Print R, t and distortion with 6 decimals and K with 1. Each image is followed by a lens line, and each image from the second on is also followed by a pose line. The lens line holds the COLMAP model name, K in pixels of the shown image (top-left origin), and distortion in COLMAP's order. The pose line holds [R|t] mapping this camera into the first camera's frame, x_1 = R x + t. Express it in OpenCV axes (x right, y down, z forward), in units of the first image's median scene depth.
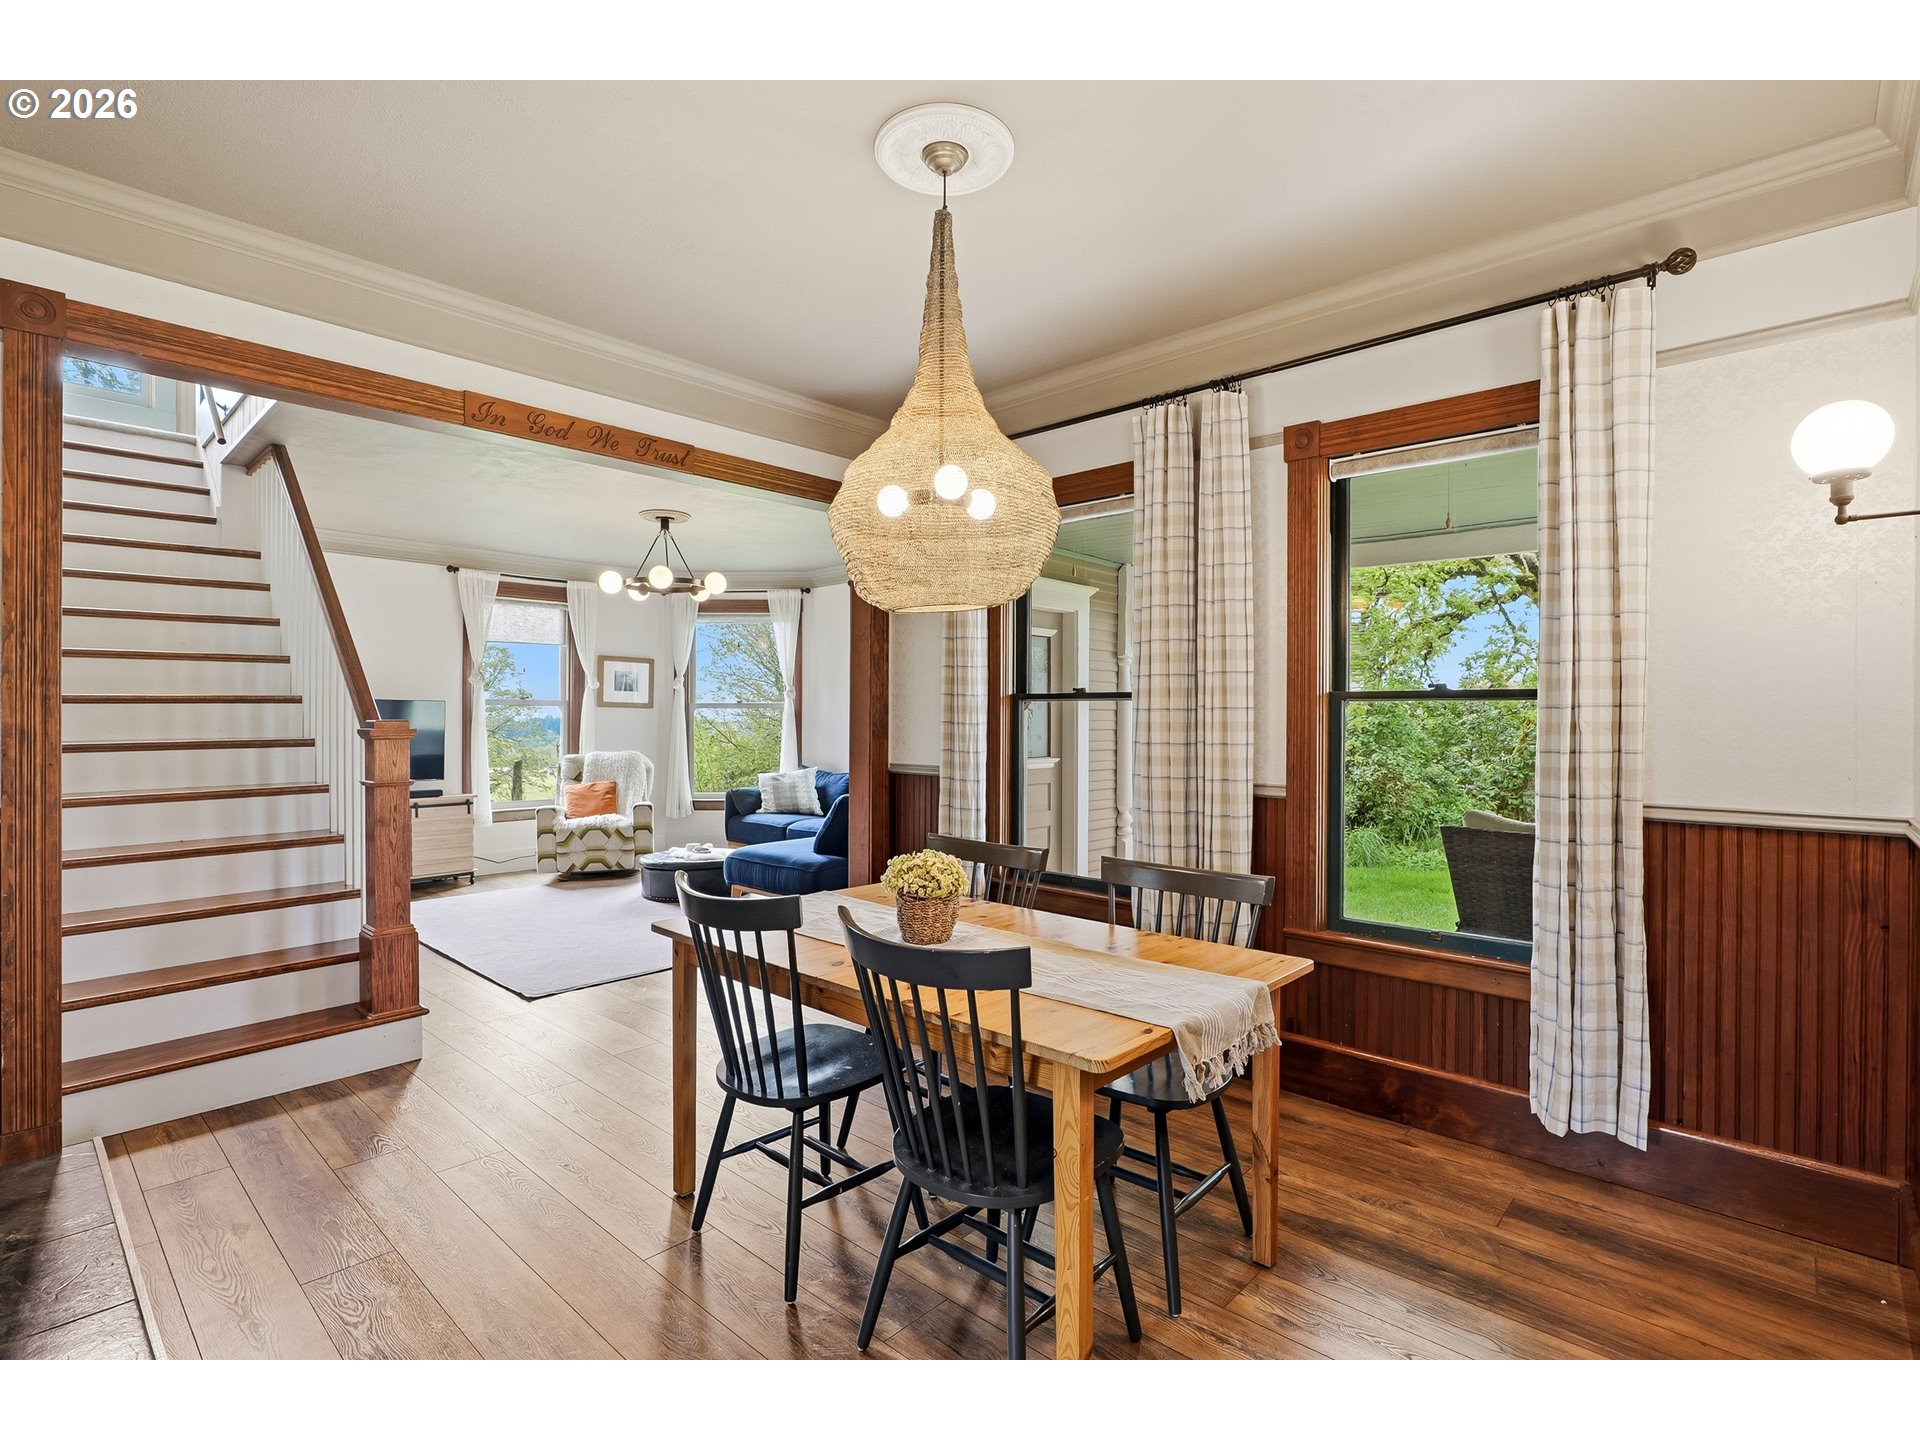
lens RADIAL K [[917.7, 0, 967.1], [0, 917.7, 719.3], [0, 0, 1]] dist [-0.018373, 0.006552]
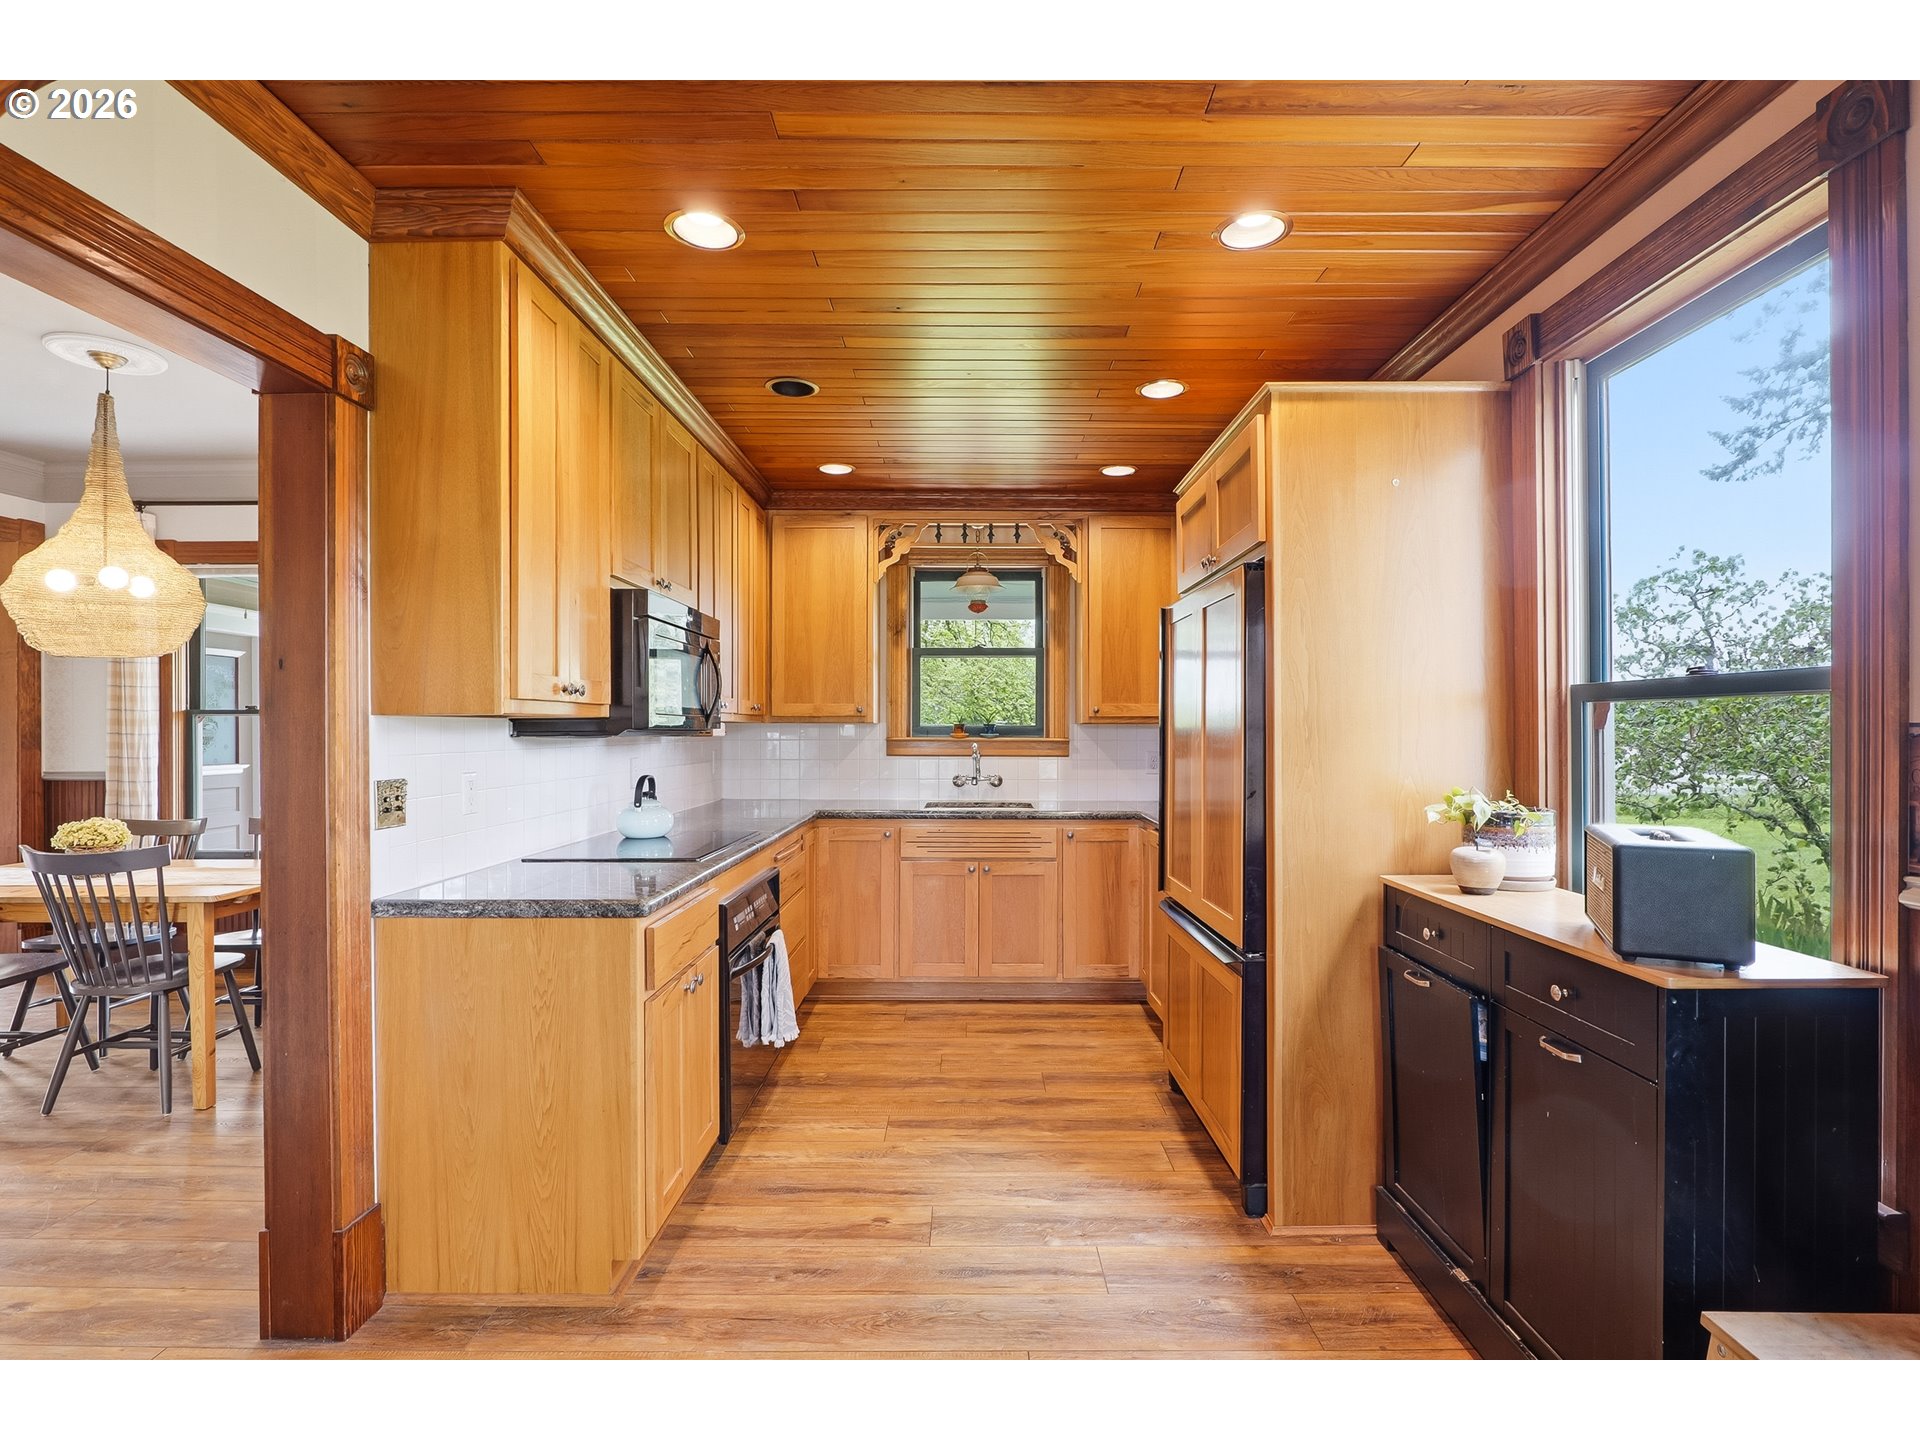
lens RADIAL K [[917.7, 0, 912.9], [0, 917.7, 735.3], [0, 0, 1]] dist [-0.018373, 0.006552]
pose [[0.765153, -0.008908, 0.643786, 0.012047], [0.005512, 0.999958, 0.007285, 0.002488], [-0.643824, -0.002025, 0.765171, -0.499917]]
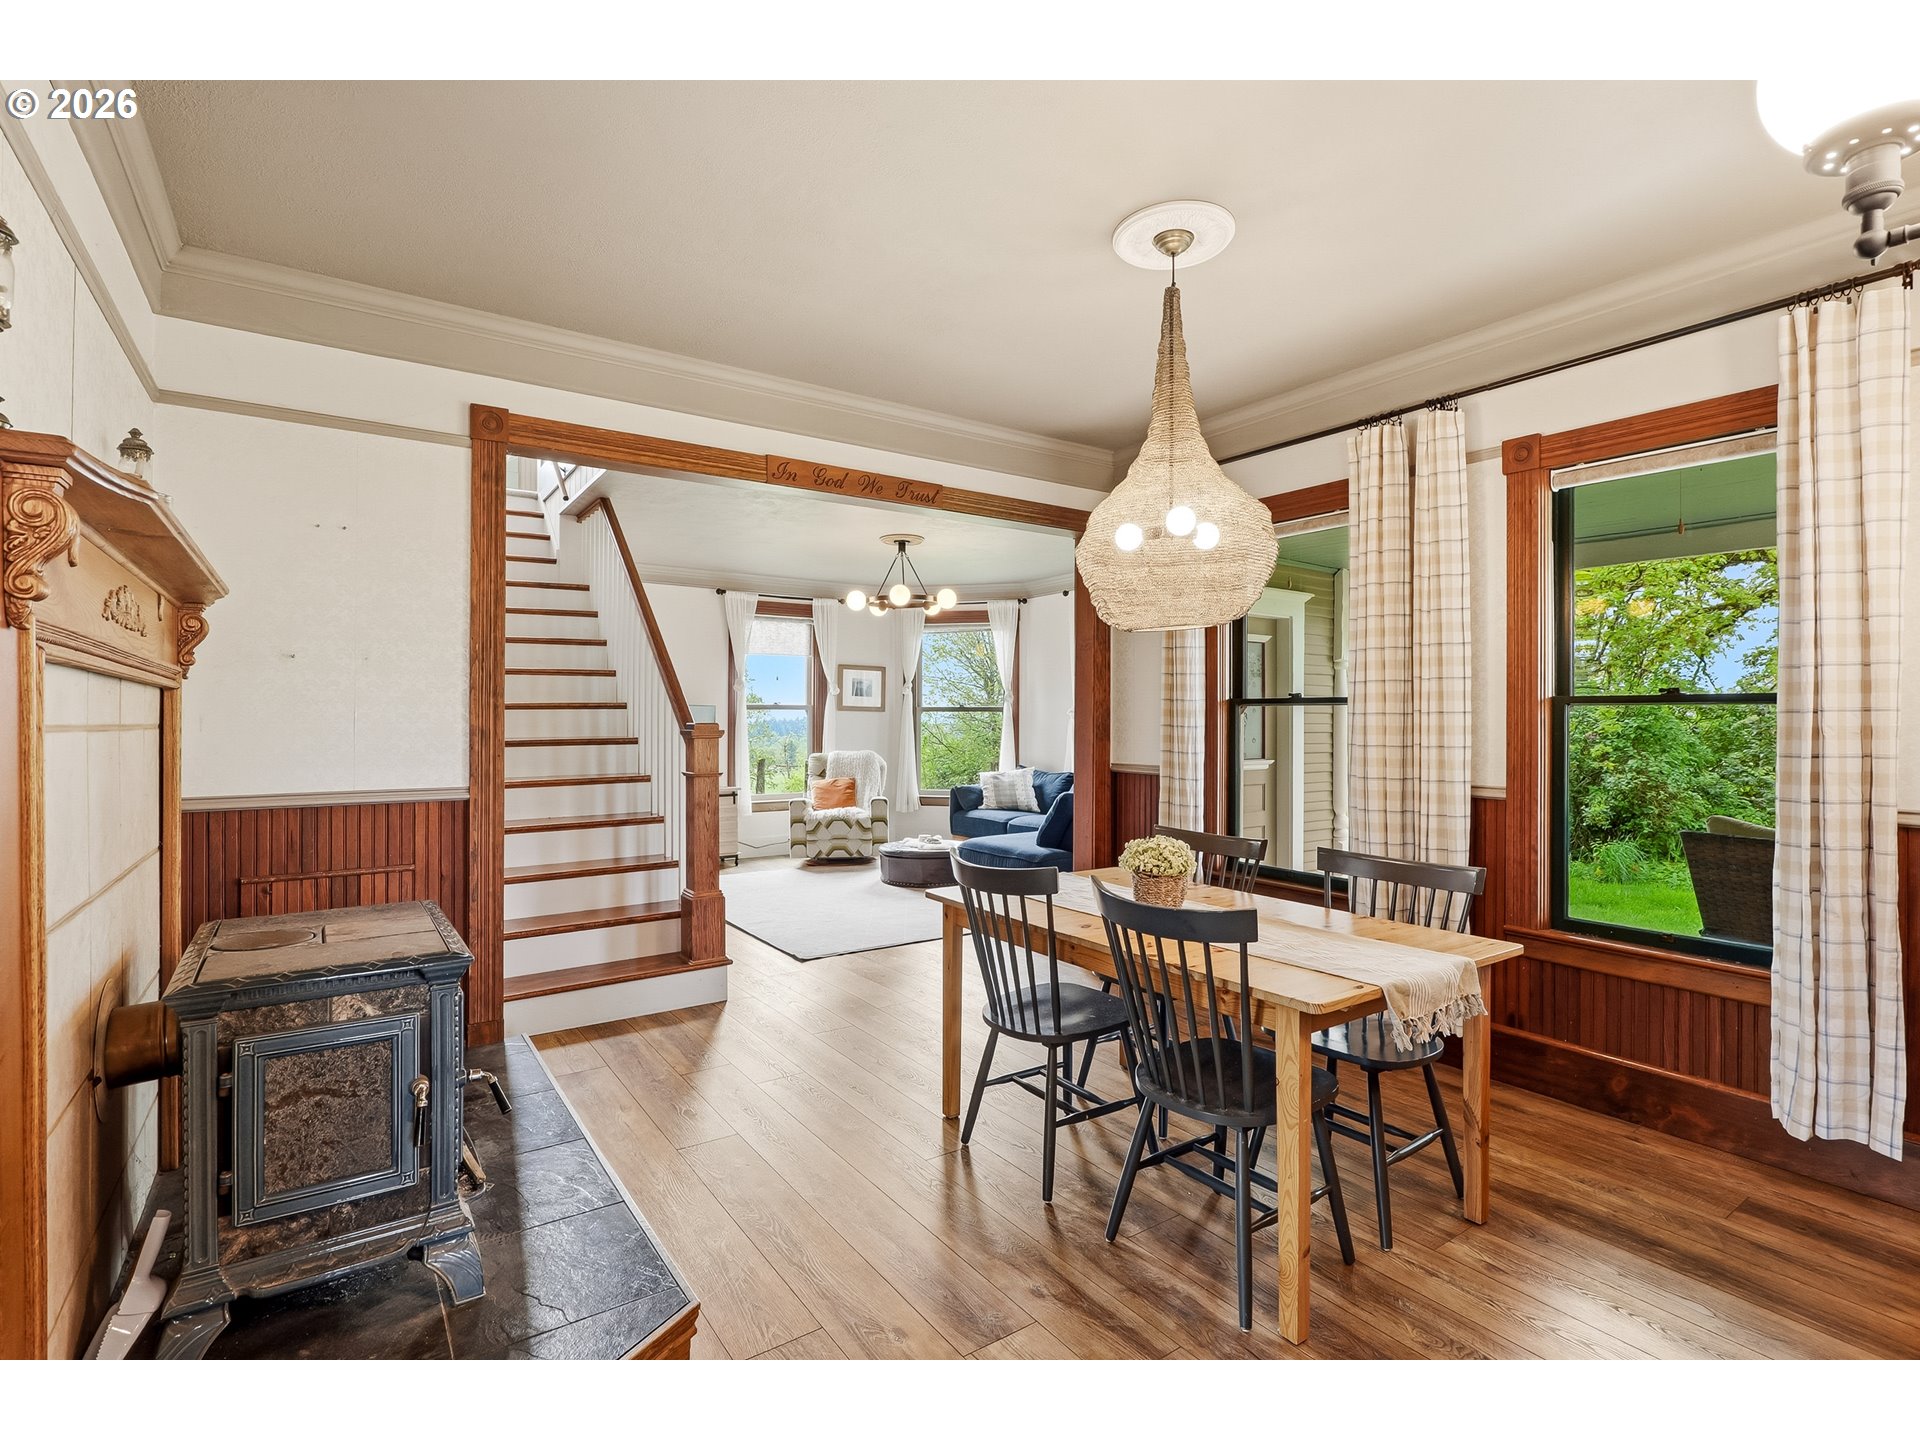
lens RADIAL K [[917.7, 0, 964.9], [0, 917.7, 712.7], [0, 0, 1]] dist [-0.018373, 0.006552]
pose [[0.975161, -0.001203, -0.221495, -0.013670], [-0.000978, 0.999952, -0.009738, -0.000904], [0.221496, 0.009713, 0.975113, -0.098177]]
